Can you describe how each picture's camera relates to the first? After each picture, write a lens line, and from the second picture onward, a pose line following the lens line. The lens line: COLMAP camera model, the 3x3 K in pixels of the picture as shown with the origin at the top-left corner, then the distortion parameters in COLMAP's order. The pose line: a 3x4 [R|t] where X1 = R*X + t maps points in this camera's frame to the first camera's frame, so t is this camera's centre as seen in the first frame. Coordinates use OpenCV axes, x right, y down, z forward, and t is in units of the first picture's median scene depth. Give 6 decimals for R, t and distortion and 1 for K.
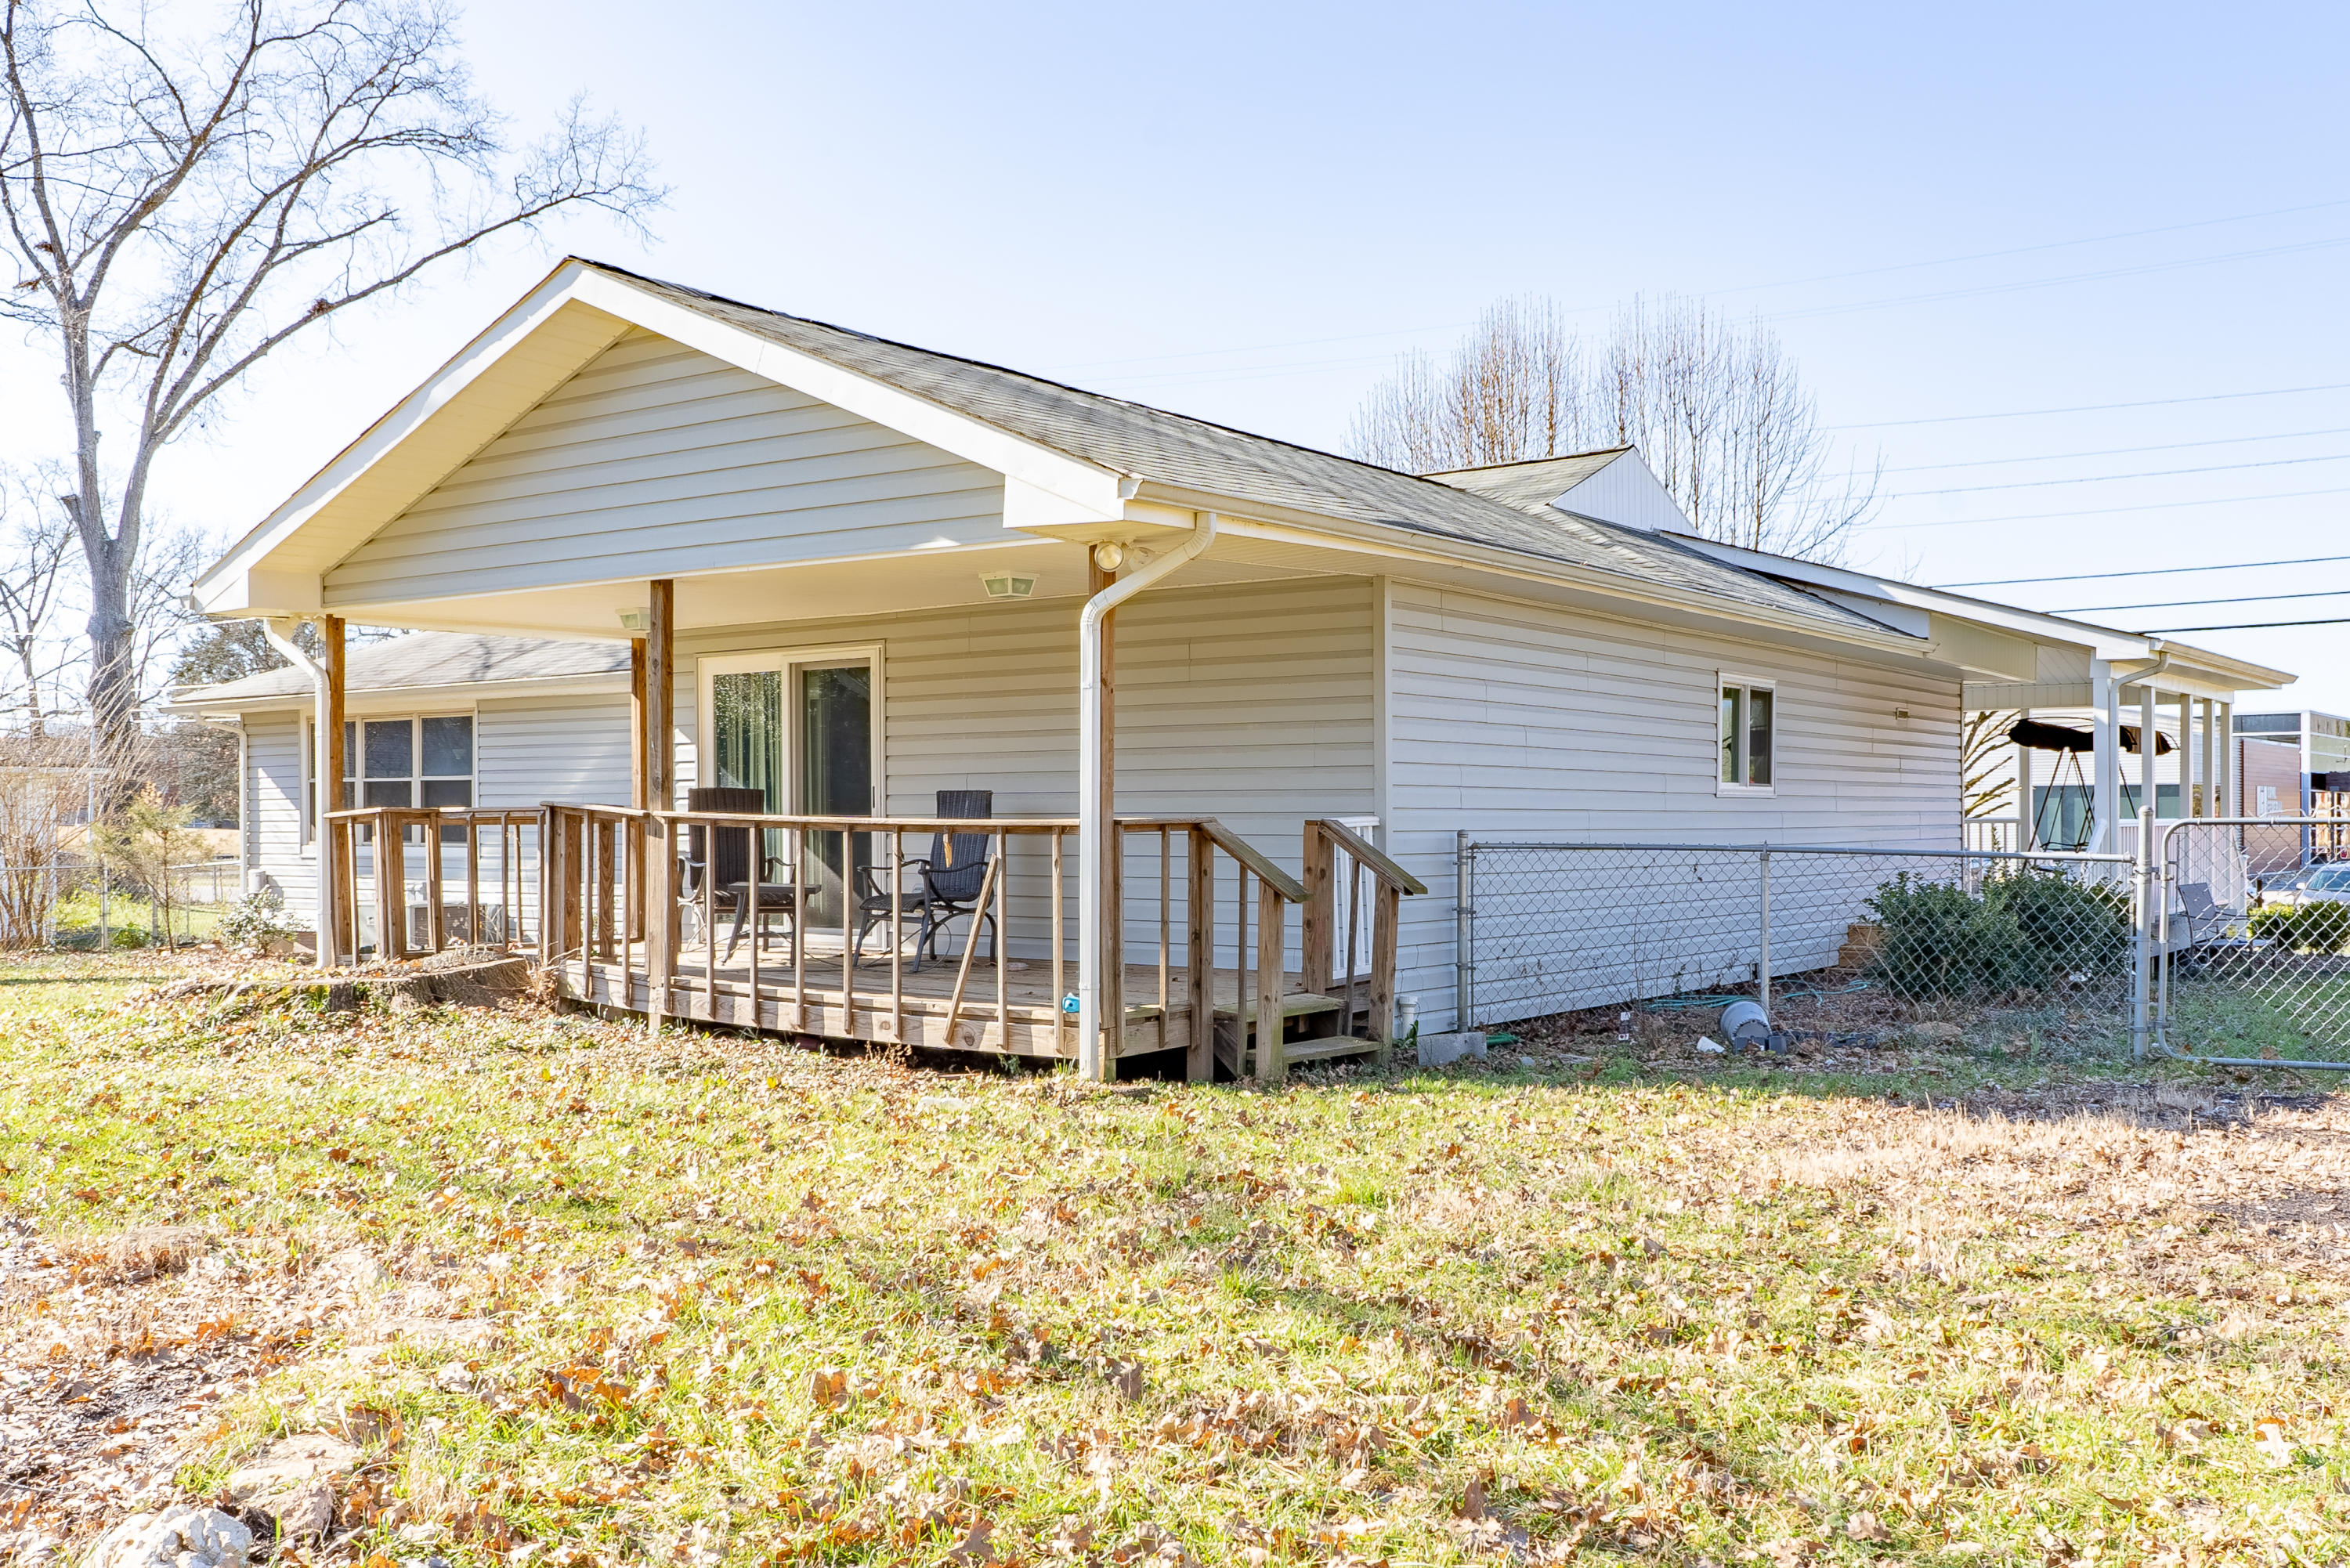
lens RADIAL K [[2107.5, 0, 1170.8], [0, 2107.5, 870.1], [0, 0, 1]] dist [-0.025970, -0.005212]
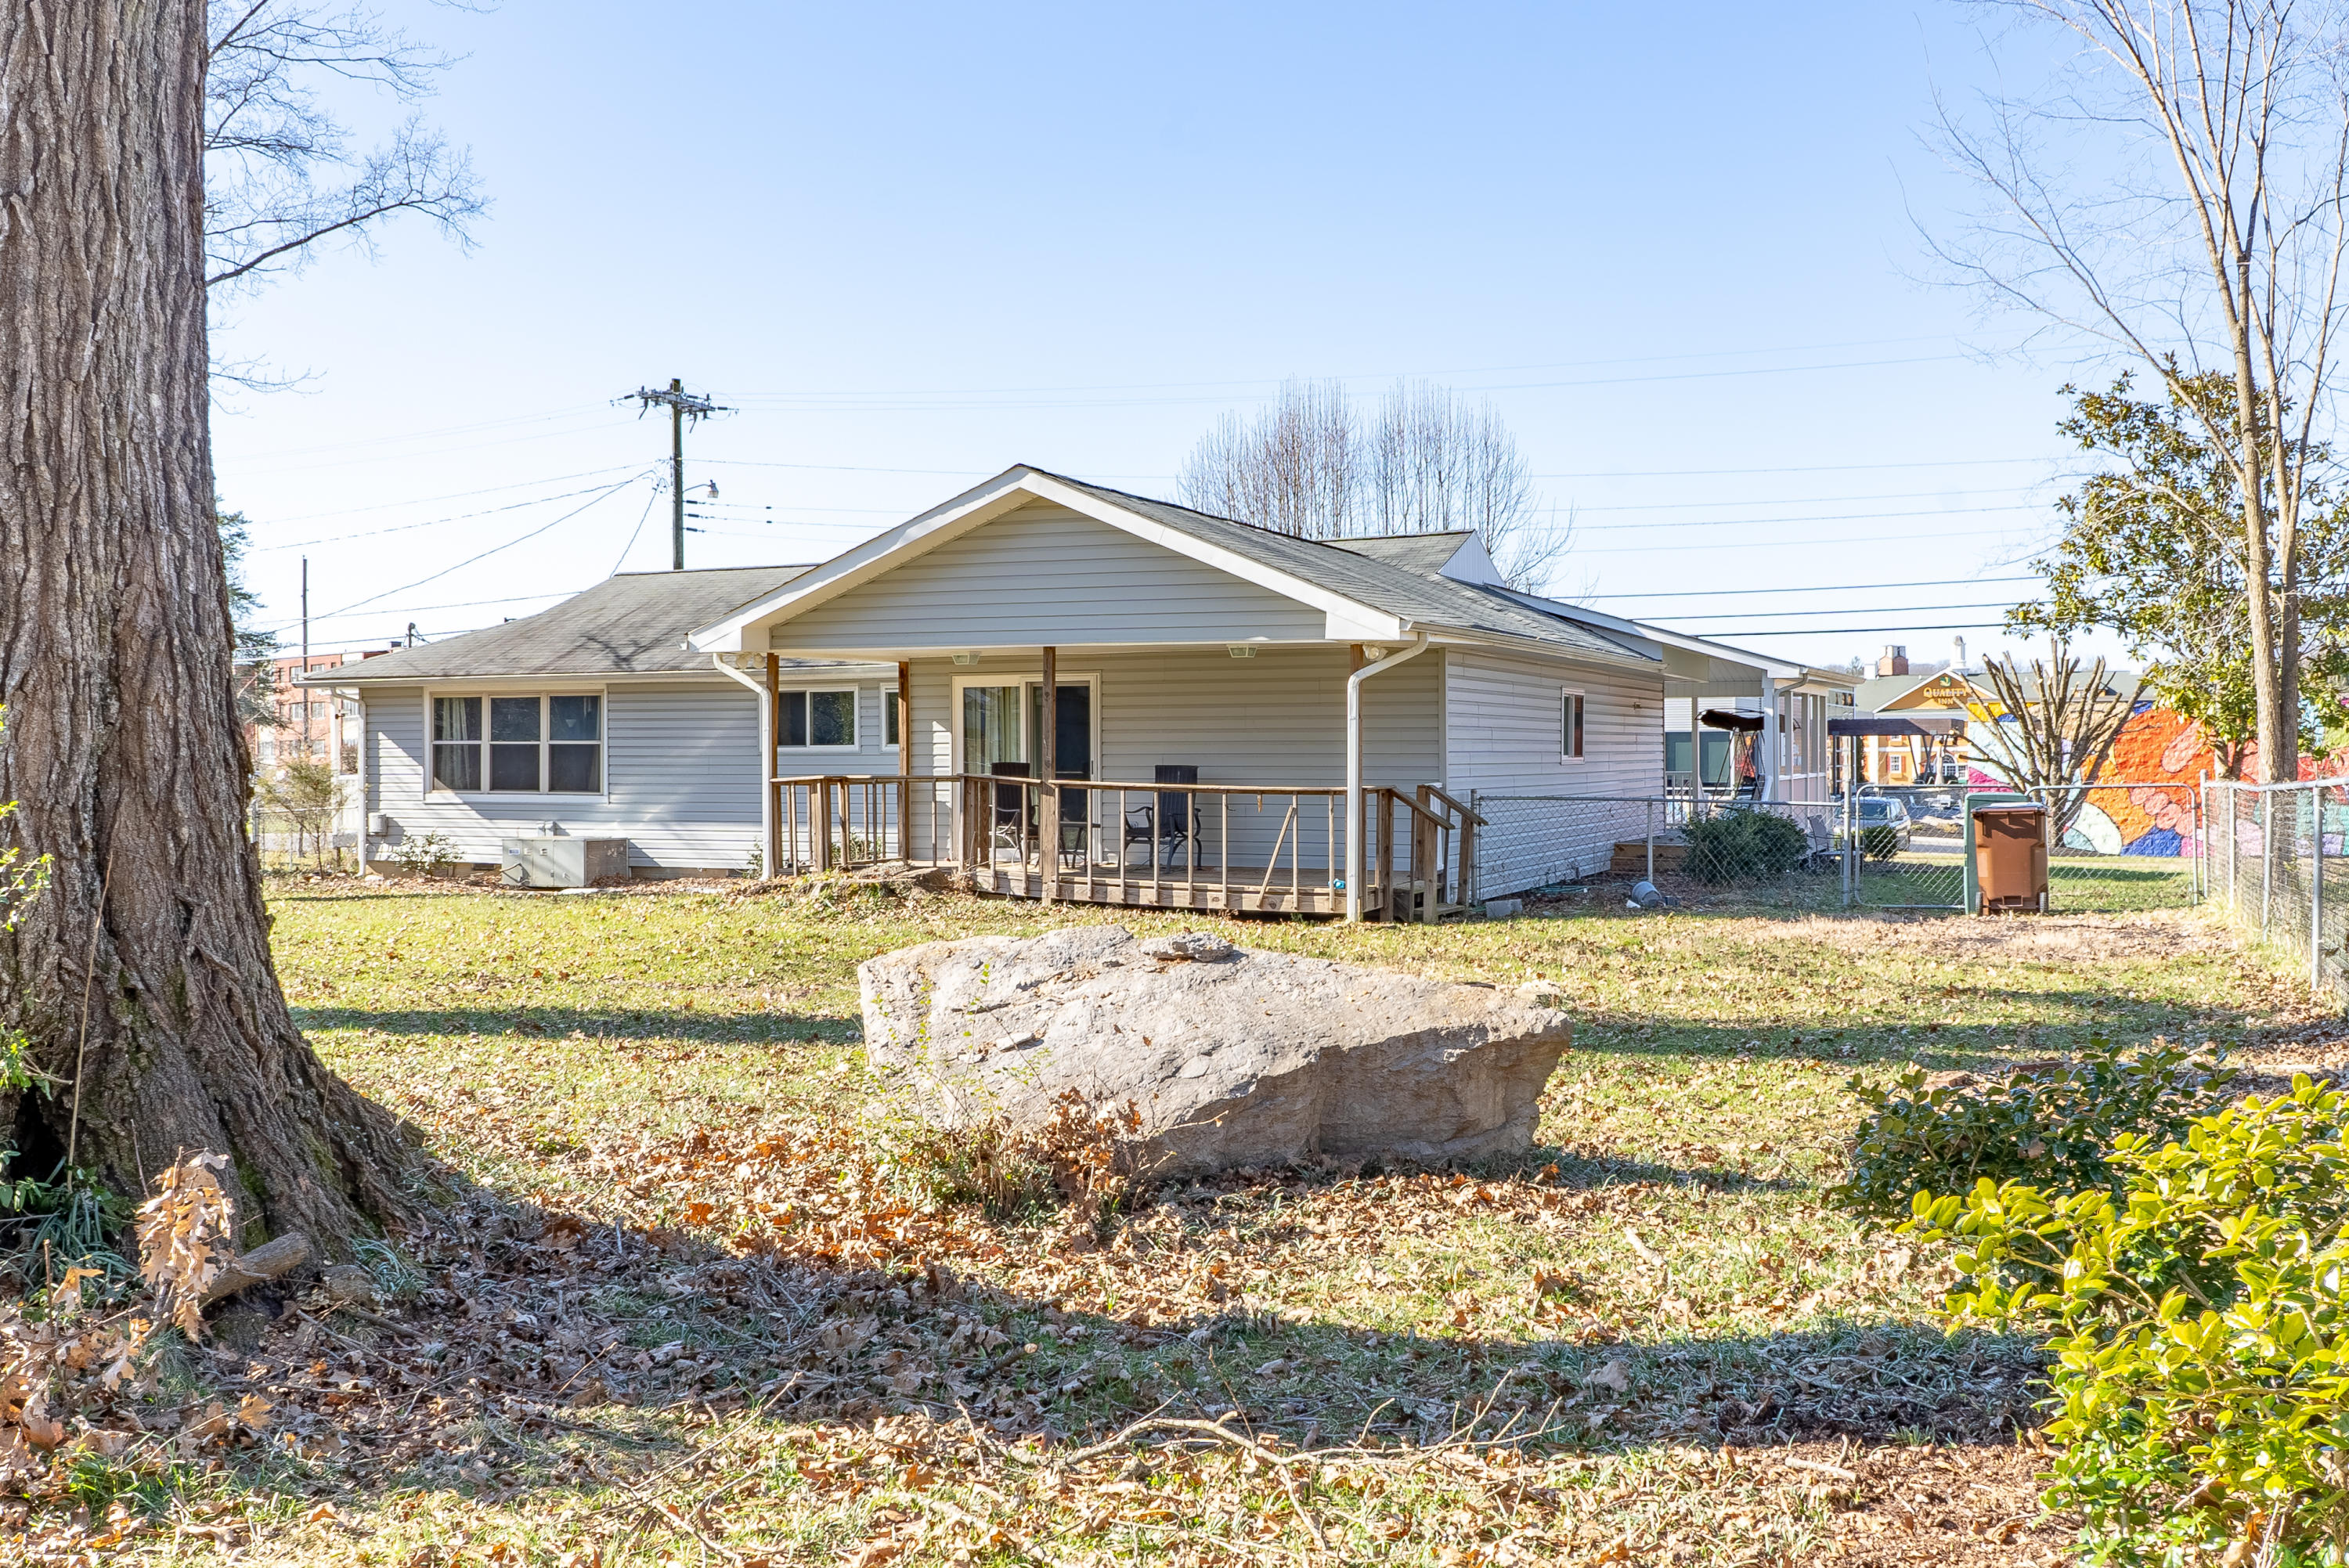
lens RADIAL K [[2087.5, 0, 1174.5], [0, 2087.5, 784.0], [0, 0, 1]] dist [-0.006932, -0.011337]
pose [[0.977600, -0.002584, 0.210454, -0.462522], [0.004540, 0.999951, -0.008816, -0.008730], [-0.210421, 0.009574, 0.977564, -0.636271]]
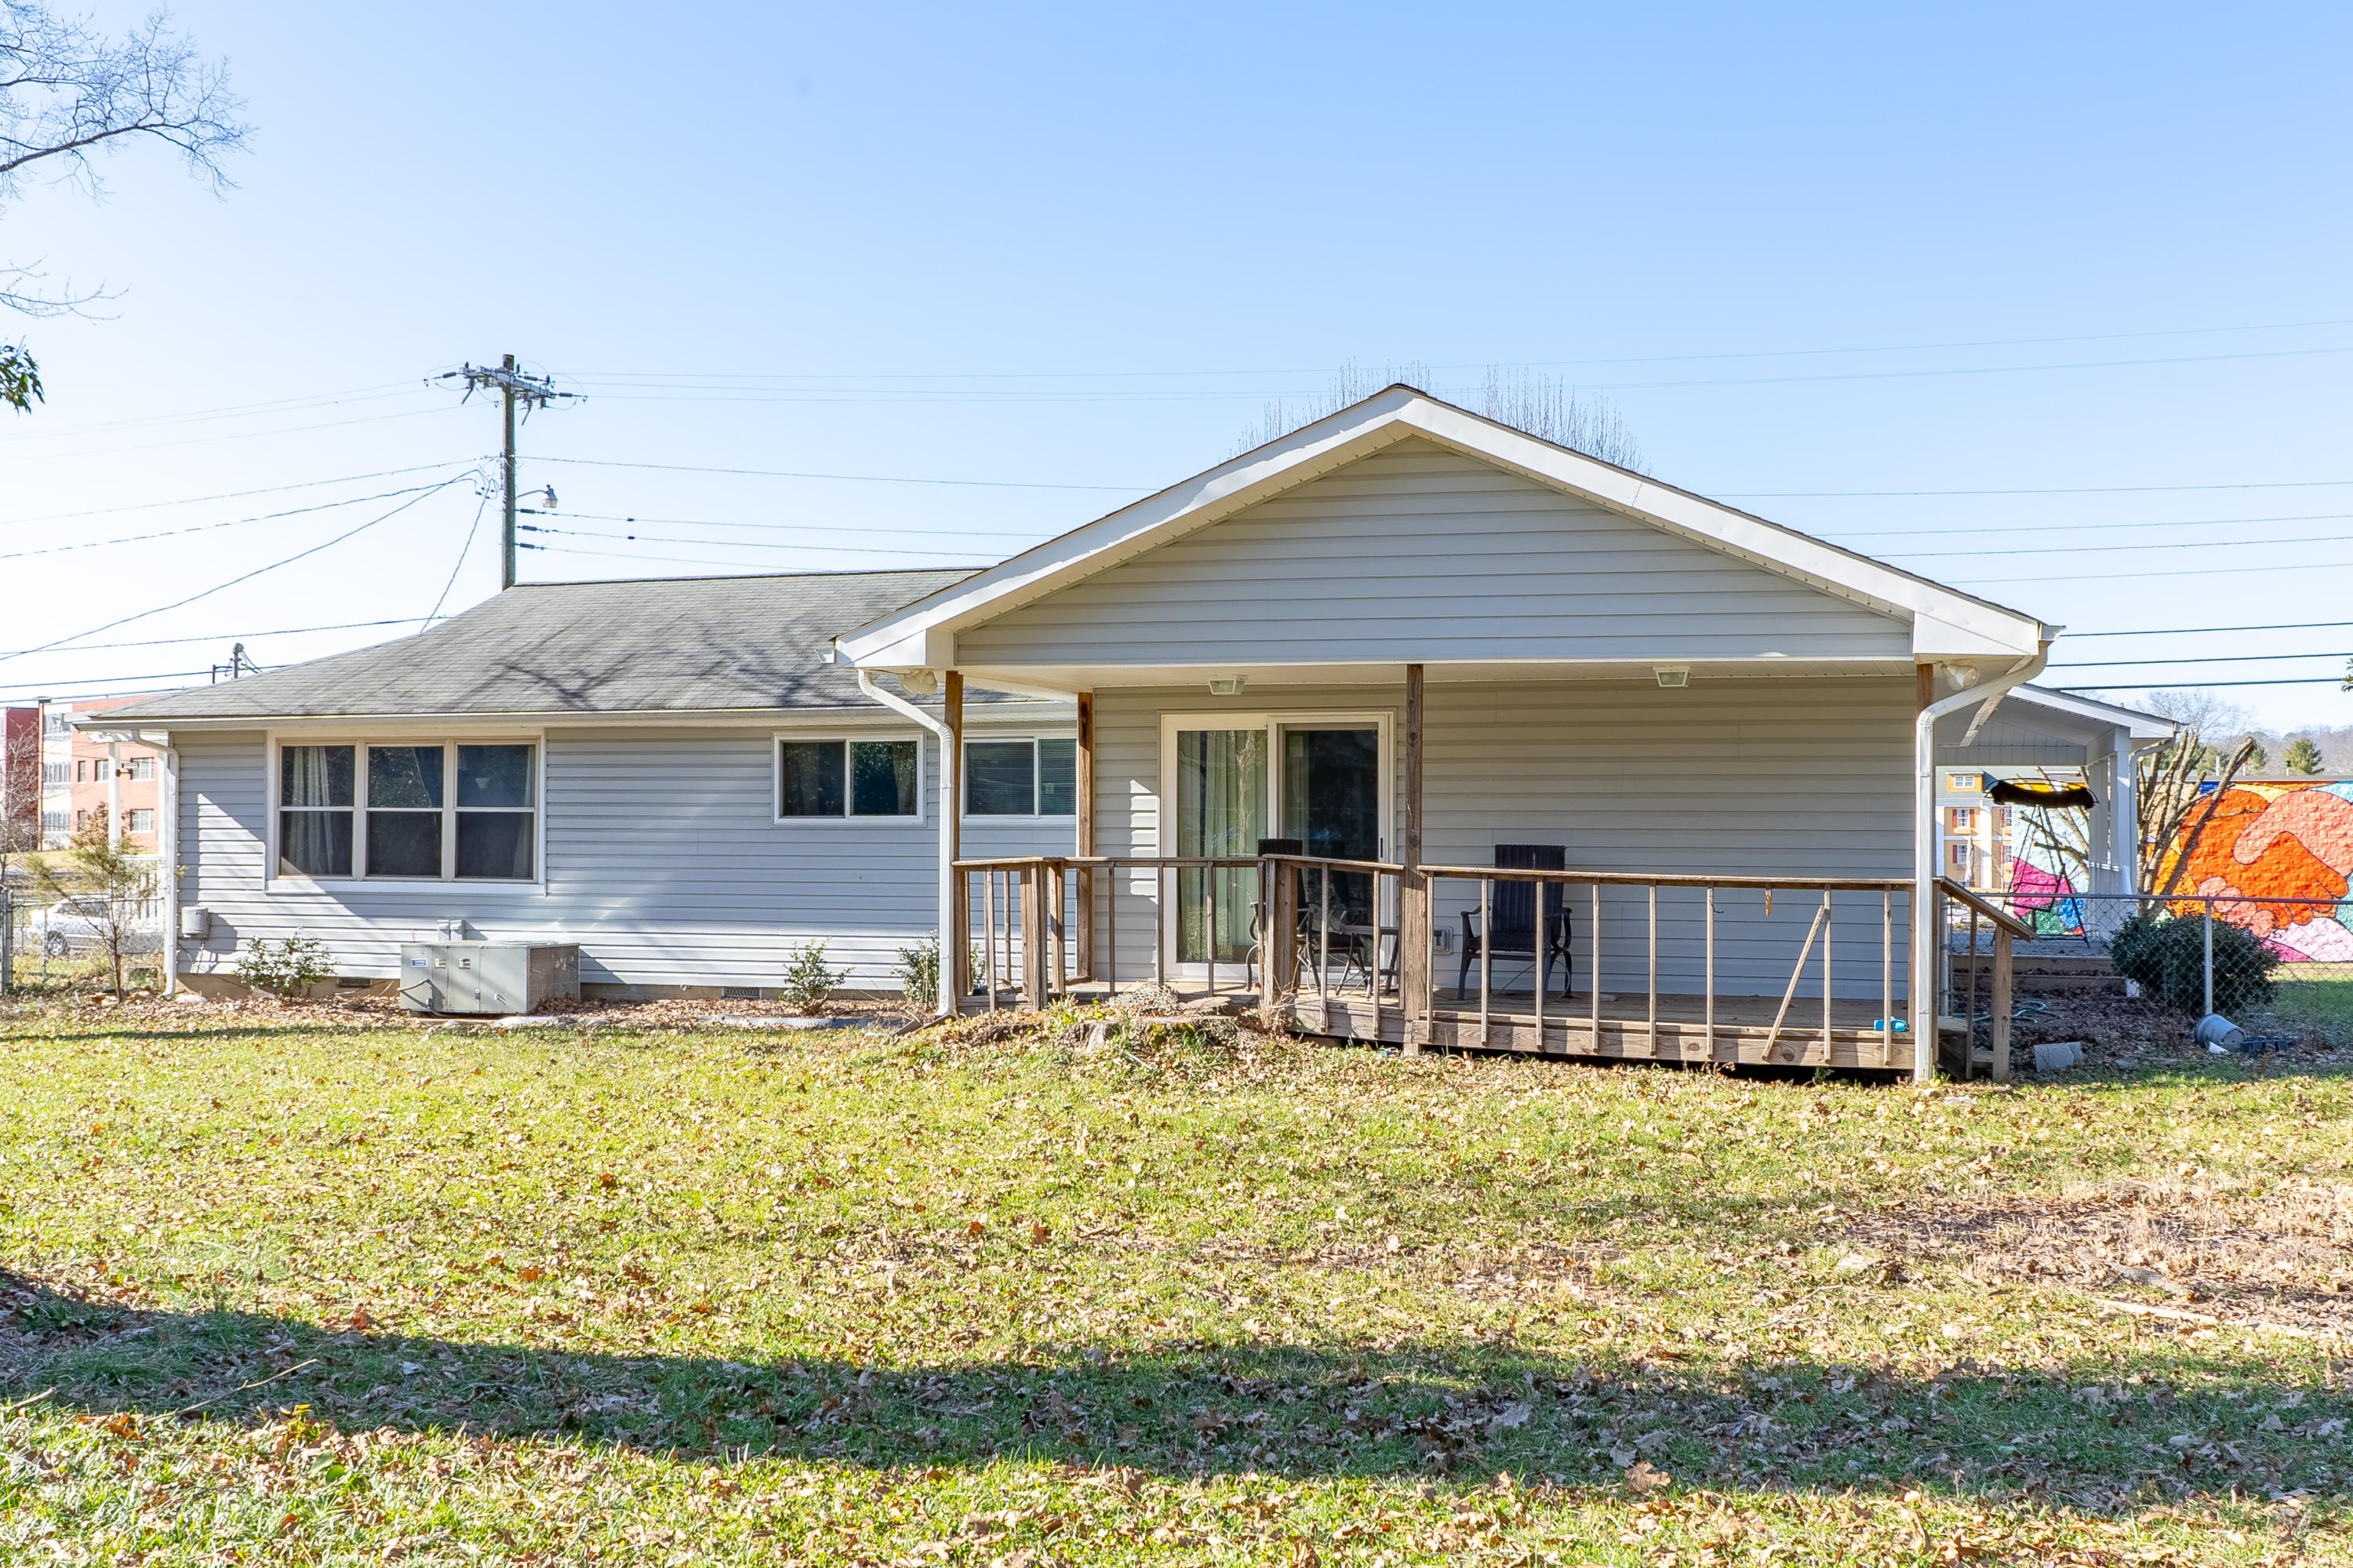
lens RADIAL K [[2300.4, 0, 1170.9], [0, 2300.4, 819.1], [0, 0, 1]] dist [-0.006133, 0.004483]
pose [[0.947439, 0.010108, 0.319778, -0.707151], [0.000134, 0.999488, -0.031988, -0.012258], [-0.319938, 0.030349, 0.946952, -0.129141]]
